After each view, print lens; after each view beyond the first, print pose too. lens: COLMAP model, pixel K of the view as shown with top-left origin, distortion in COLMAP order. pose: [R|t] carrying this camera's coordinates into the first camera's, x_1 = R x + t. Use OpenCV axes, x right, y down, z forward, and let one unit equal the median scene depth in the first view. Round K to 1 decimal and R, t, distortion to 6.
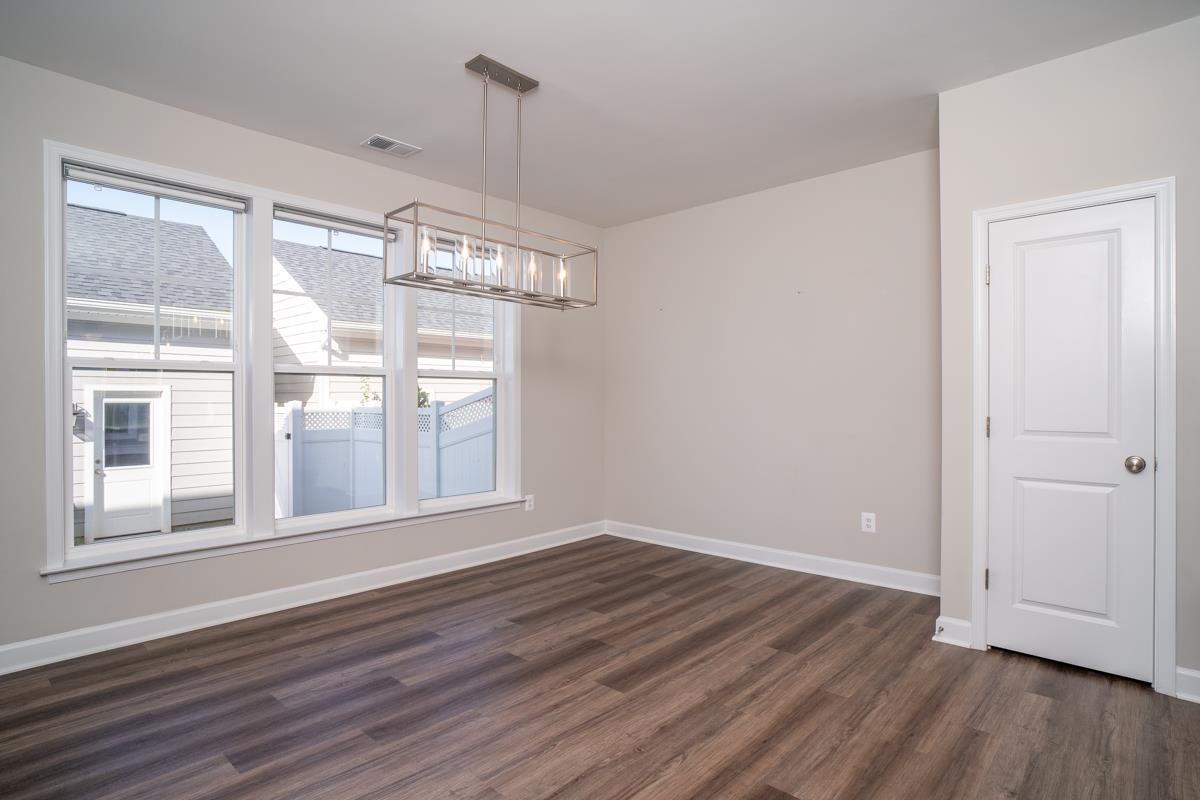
lens RADIAL K [[628.6, 0, 600.1], [0, 628.6, 403.2], [0, 0, 1]] dist [-0.054069, 0.028469]
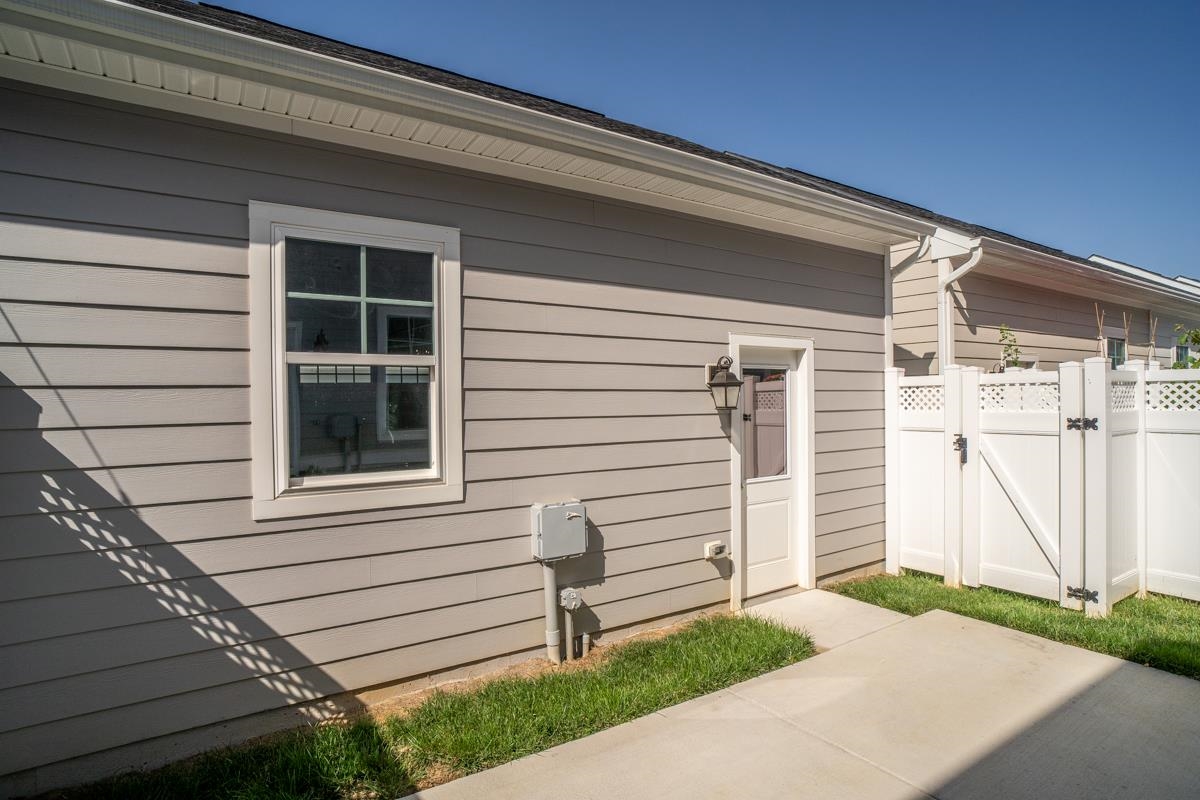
lens RADIAL K [[628.6, 0, 600.1], [0, 628.6, 403.2], [0, 0, 1]] dist [-0.054069, 0.028469]
pose [[0.970086, -0.005944, -0.242689, -0.809219], [0.005921, 0.999982, -0.000825, 0.034532], [0.242690, -0.000636, 0.970104, 0.403023]]
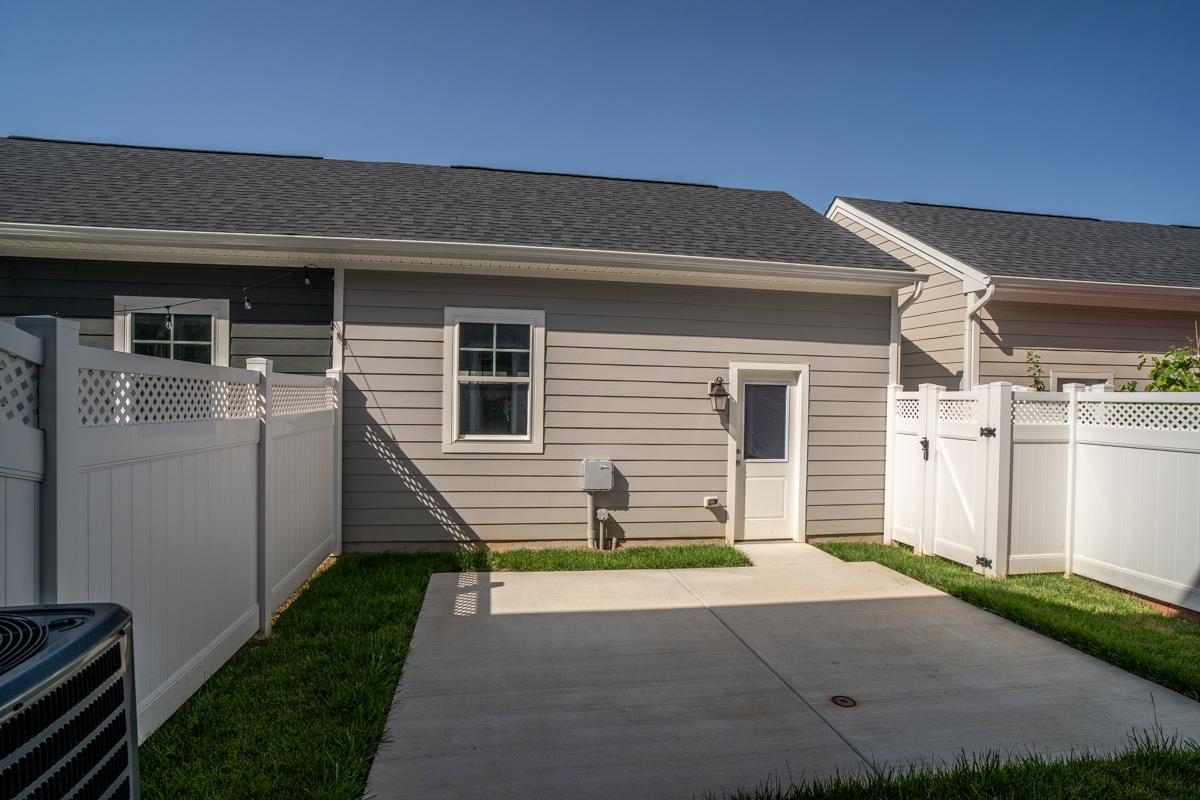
lens RADIAL K [[628.6, 0, 600.1], [0, 628.6, 403.2], [0, 0, 1]] dist [-0.054069, 0.028469]
pose [[0.791755, 0.023329, -0.610393, -0.442151], [-0.025088, 0.999669, 0.005665, 0.028541], [0.610323, 0.010829, 0.792078, 0.189135]]
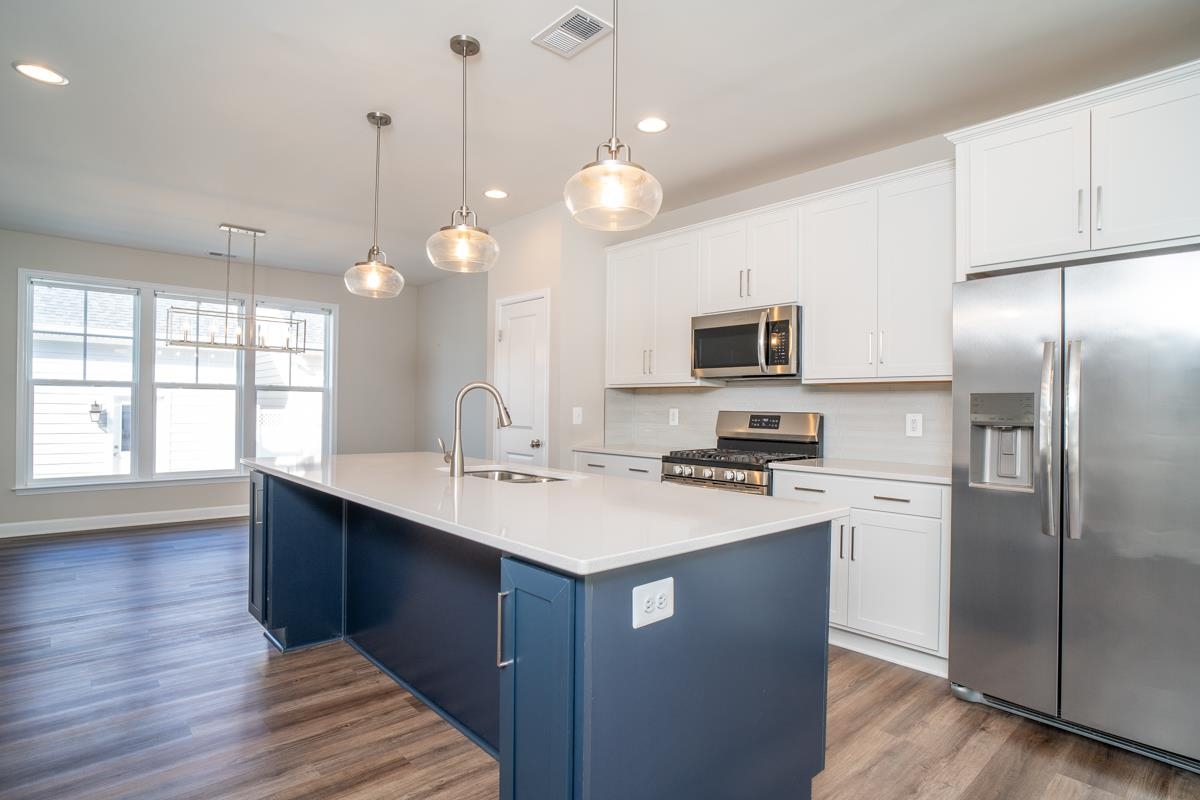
lens RADIAL K [[628.6, 0, 600.1], [0, 628.6, 403.2], [0, 0, 1]] dist [-0.054069, 0.028469]
pose [[0.995089, 0.013723, -0.098031, 0.394254], [-0.015303, 0.999765, -0.015385, 0.001459], [0.097797, 0.016810, 0.995064, -0.264208]]
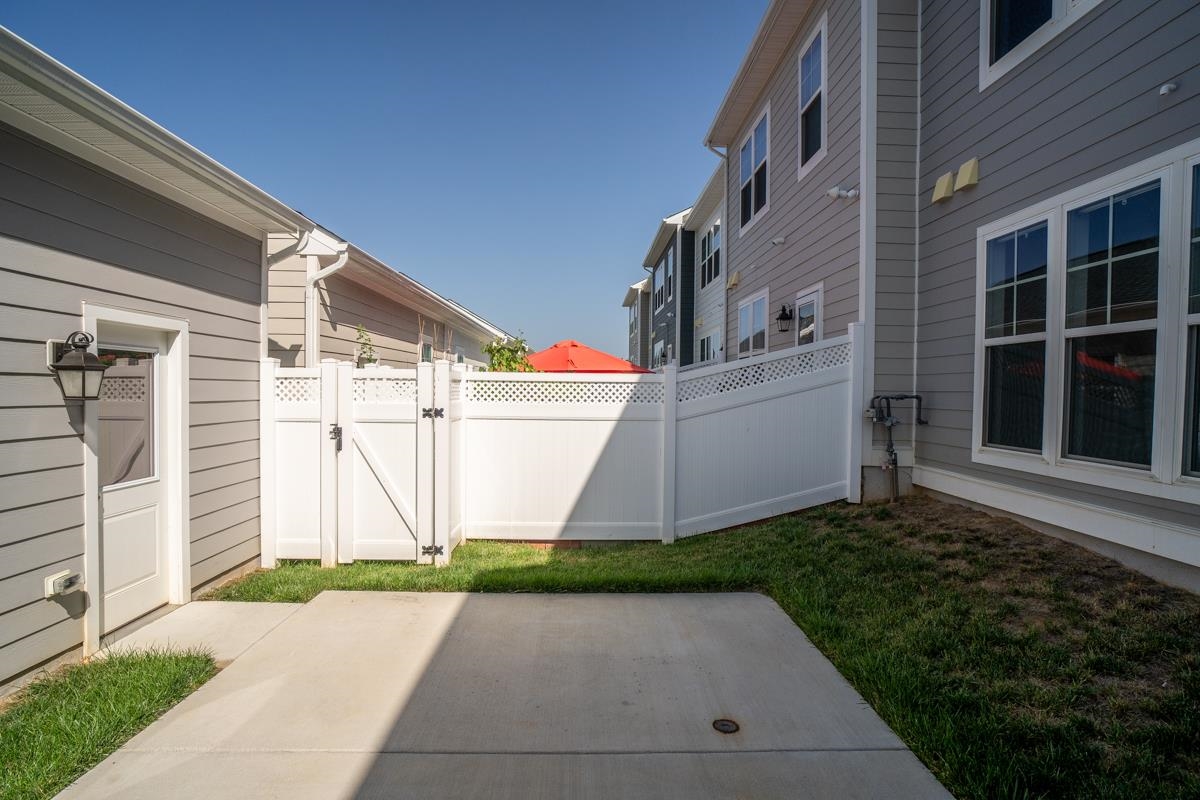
lens RADIAL K [[628.6, 0, 600.1], [0, 628.6, 403.2], [0, 0, 1]] dist [-0.054069, 0.028469]
pose [[0.719611, -0.002423, 0.694373, -0.871902], [-0.008916, 0.999879, 0.012730, 0.033963], [-0.694320, -0.015351, 0.719502, 0.415412]]
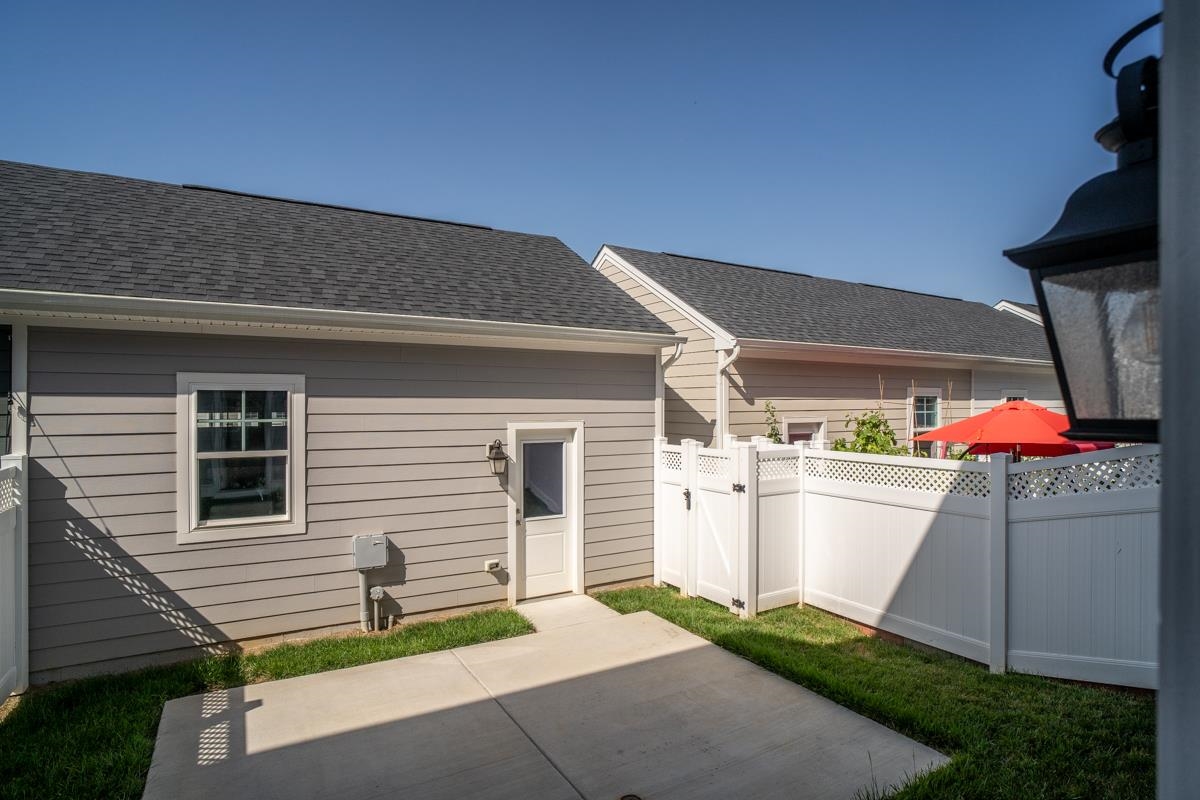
lens RADIAL K [[628.6, 0, 600.1], [0, 628.6, 403.2], [0, 0, 1]] dist [-0.054069, 0.028469]
pose [[0.955508, 0.002117, -0.294959, -0.455075], [-0.005068, 0.999944, -0.009242, -0.048139], [0.294923, 0.010326, 0.955465, 0.197491]]
